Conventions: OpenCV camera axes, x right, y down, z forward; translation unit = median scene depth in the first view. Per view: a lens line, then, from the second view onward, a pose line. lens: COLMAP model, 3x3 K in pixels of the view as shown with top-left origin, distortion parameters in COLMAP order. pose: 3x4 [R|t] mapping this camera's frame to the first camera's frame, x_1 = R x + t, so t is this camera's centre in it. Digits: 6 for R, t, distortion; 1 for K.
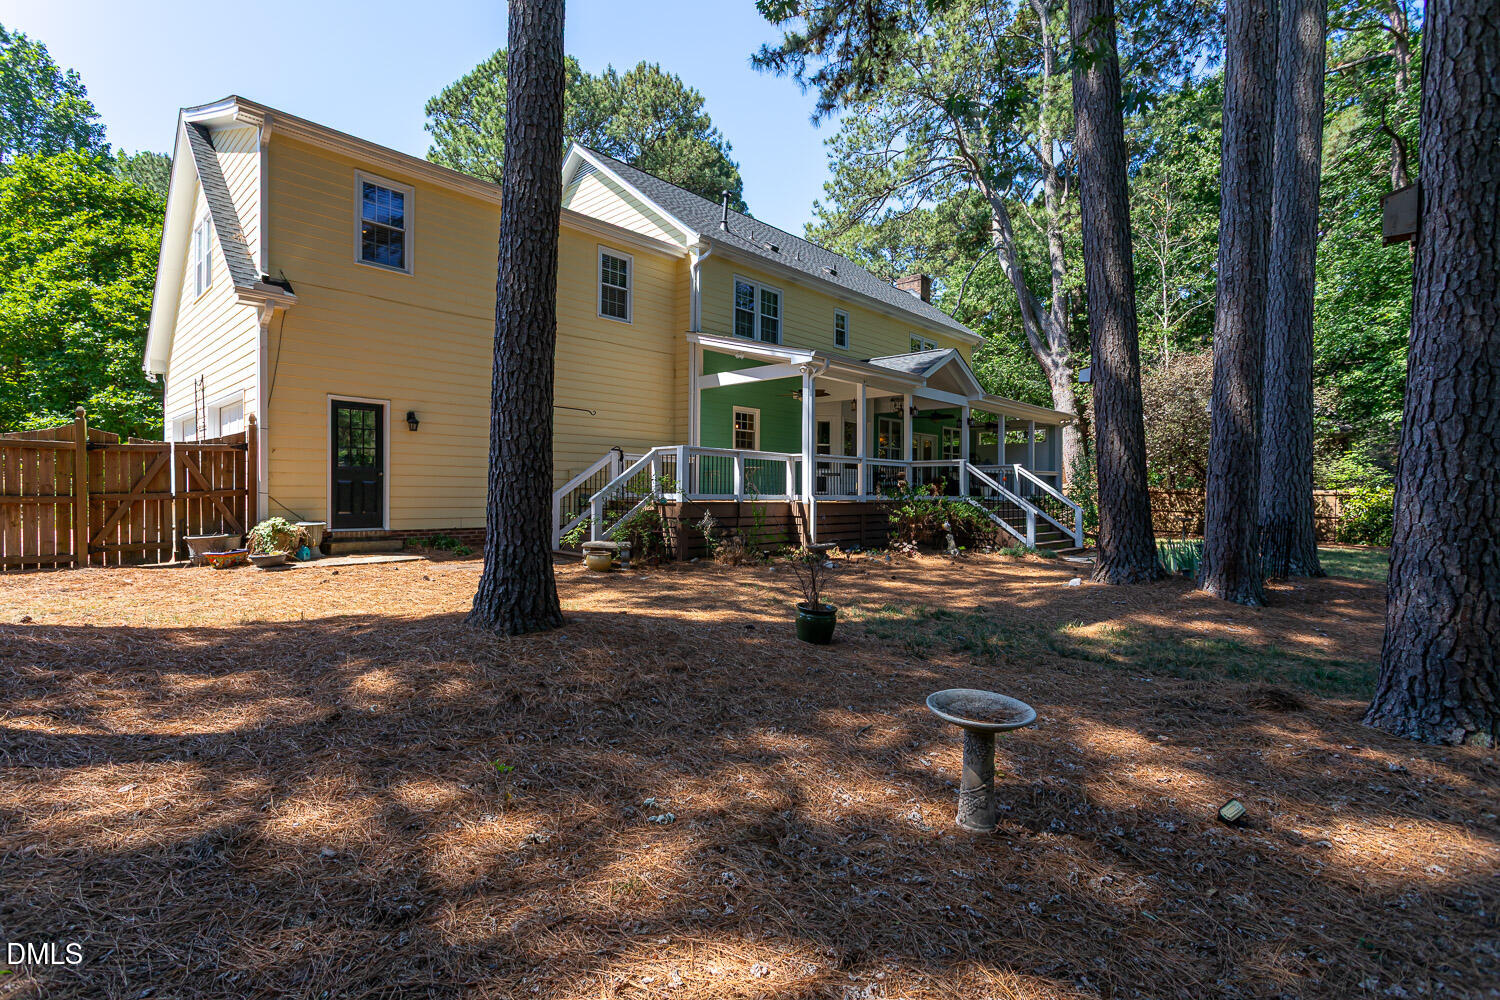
lens RADIAL K [[704.5, 0, 740.9], [0, 704.5, 495.3], [0, 0, 1]] dist [-0.000577, 0.000473]
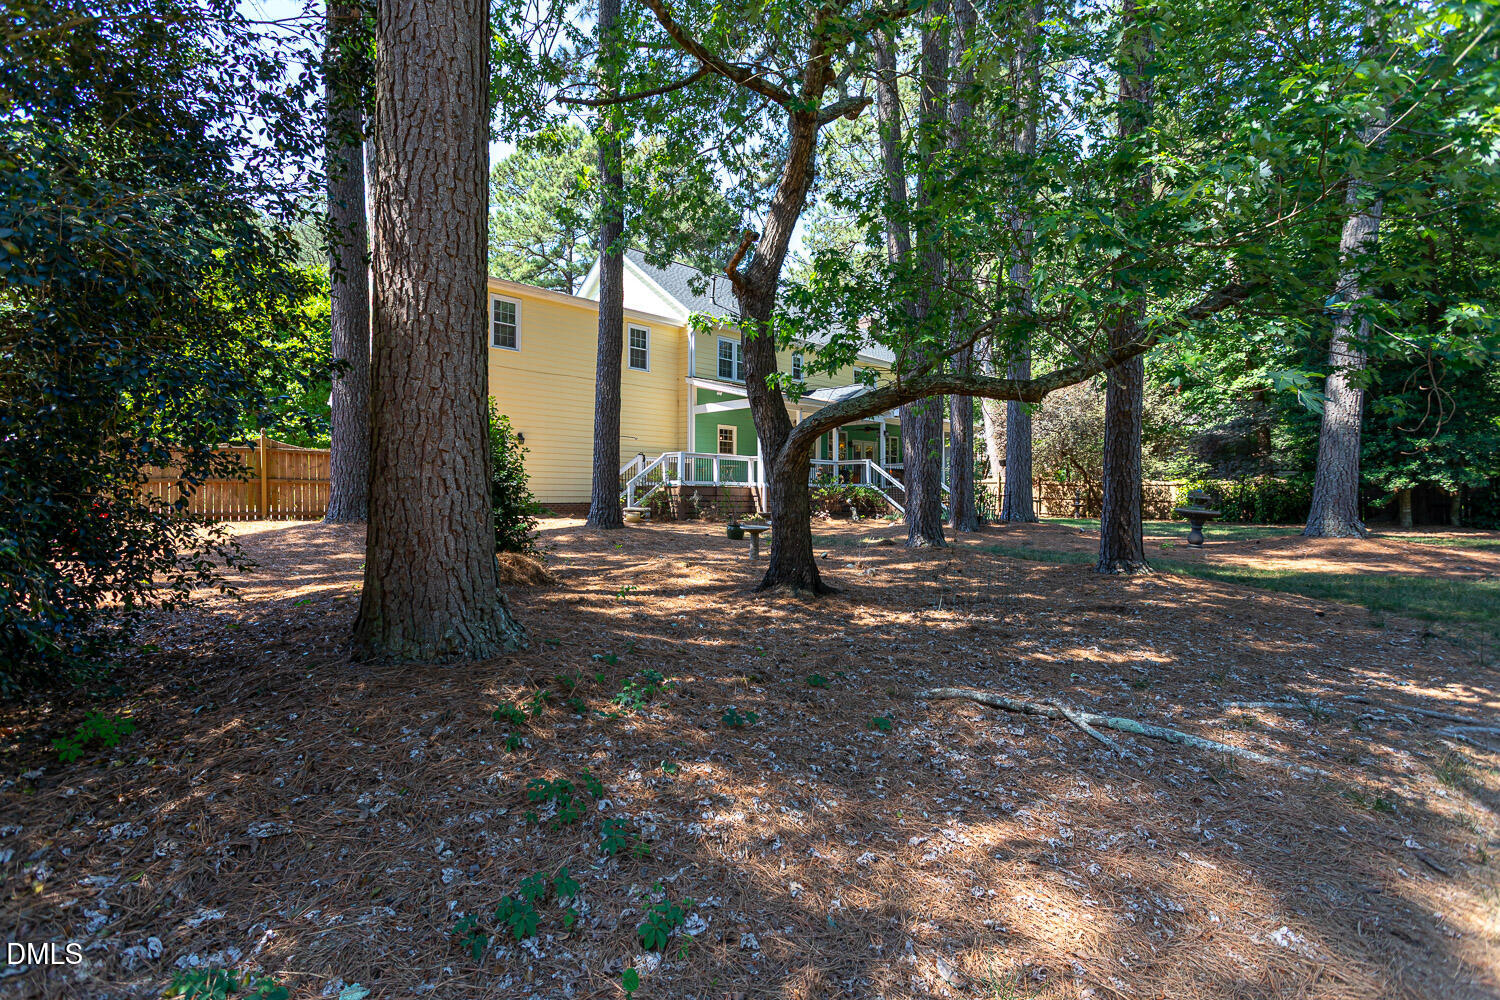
lens RADIAL K [[719.5, 0, 744.8], [0, 719.5, 496.0], [0, 0, 1]] dist [-0.002637, -0.000830]
pose [[0.999856, -0.006119, -0.015850, 0.083756], [0.006032, 0.999966, -0.005570, 0.039300], [0.015884, 0.005473, 0.999859, -0.624229]]
